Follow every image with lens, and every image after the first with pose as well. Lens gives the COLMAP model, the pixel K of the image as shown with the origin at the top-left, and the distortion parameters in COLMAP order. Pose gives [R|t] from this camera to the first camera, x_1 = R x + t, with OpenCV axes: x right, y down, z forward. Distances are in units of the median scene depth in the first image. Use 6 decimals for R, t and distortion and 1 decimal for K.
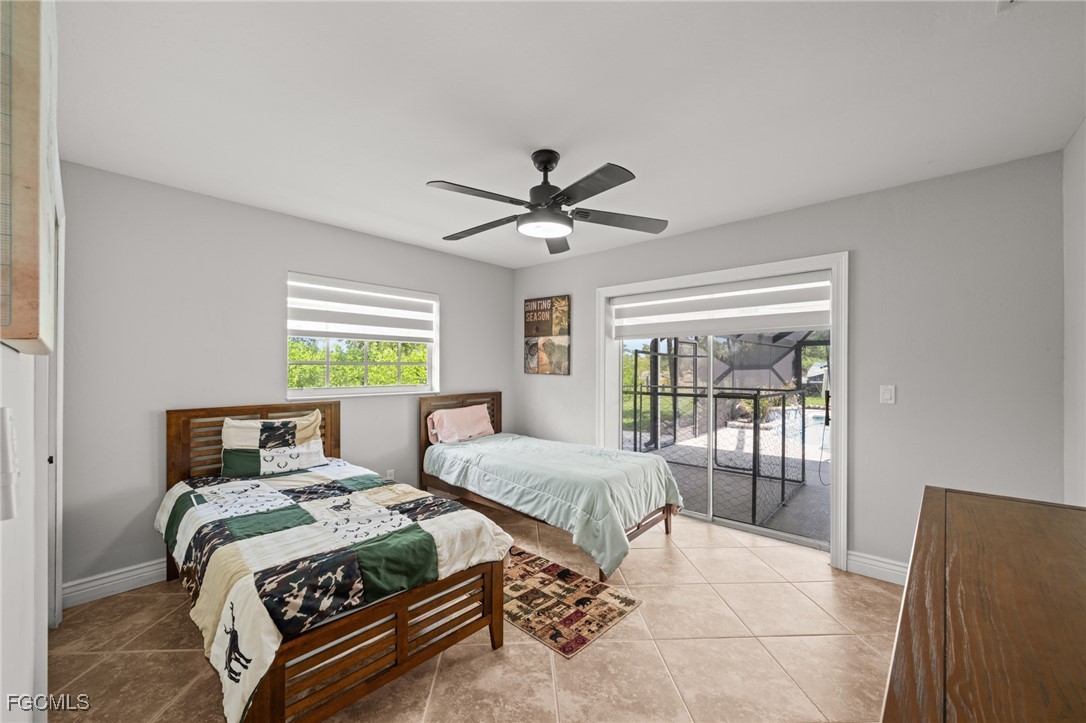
lens RADIAL K [[412.2, 0, 534.8], [0, 412.2, 366.7], [0, 0, 1]] dist [0.002886, 0.000420]
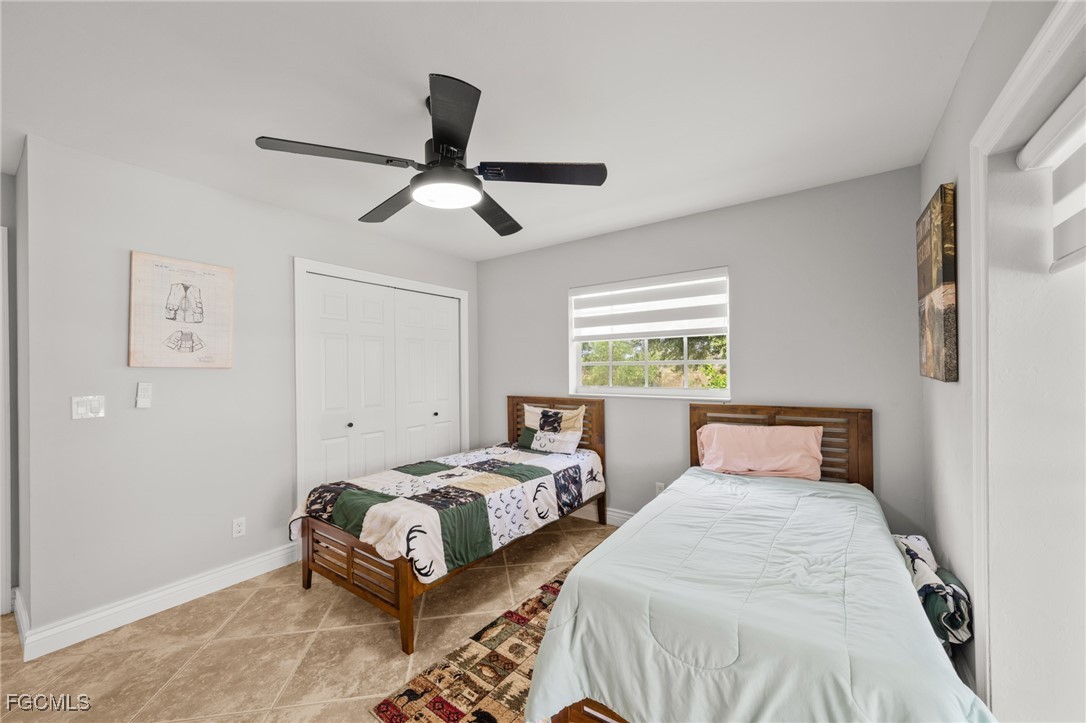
lens RADIAL K [[412.2, 0, 534.8], [0, 412.2, 366.7], [0, 0, 1]] dist [0.002886, 0.000420]
pose [[0.132397, -0.006558, -0.991175, 0.646751], [0.014416, 0.999885, -0.004690, 0.001888], [0.991092, -0.013668, 0.132477, 0.814790]]
